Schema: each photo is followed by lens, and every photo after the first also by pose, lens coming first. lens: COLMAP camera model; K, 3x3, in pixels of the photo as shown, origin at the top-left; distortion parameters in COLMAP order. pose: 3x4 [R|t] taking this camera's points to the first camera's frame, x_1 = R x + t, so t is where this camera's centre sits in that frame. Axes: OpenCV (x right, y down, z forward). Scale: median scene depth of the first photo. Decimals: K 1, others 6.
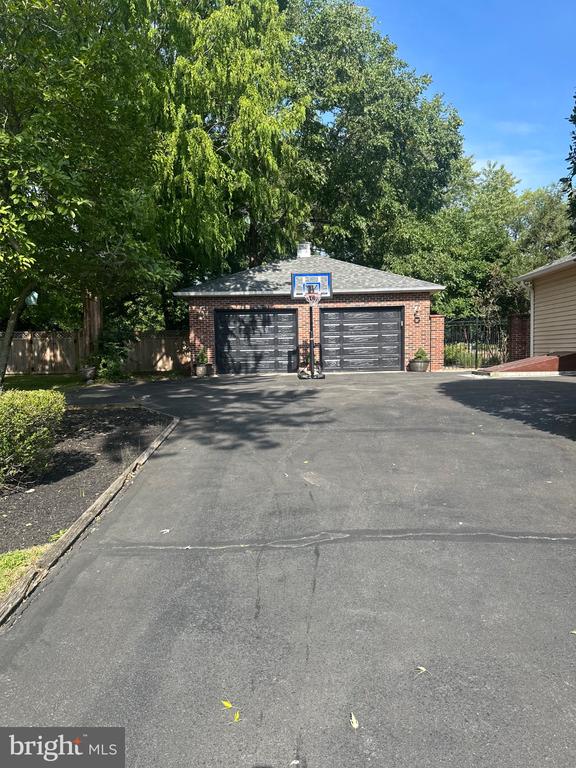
lens RADIAL K [[542.6, 0, 286.4], [0, 542.6, 381.2], [0, 0, 1]] dist [0.064439, -0.073324]
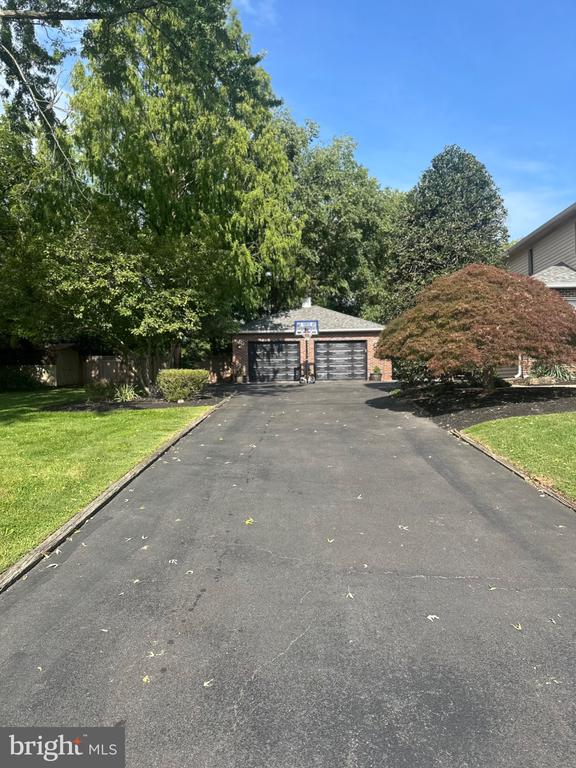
lens RADIAL K [[542.6, 0, 290.7], [0, 542.6, 389.7], [0, 0, 1]] dist [0.064439, -0.073324]
pose [[0.999361, 0.005963, -0.035233, 0.049684], [-0.007317, 0.999235, -0.038430, 0.070043], [0.034977, 0.038663, 0.998640, -0.582893]]
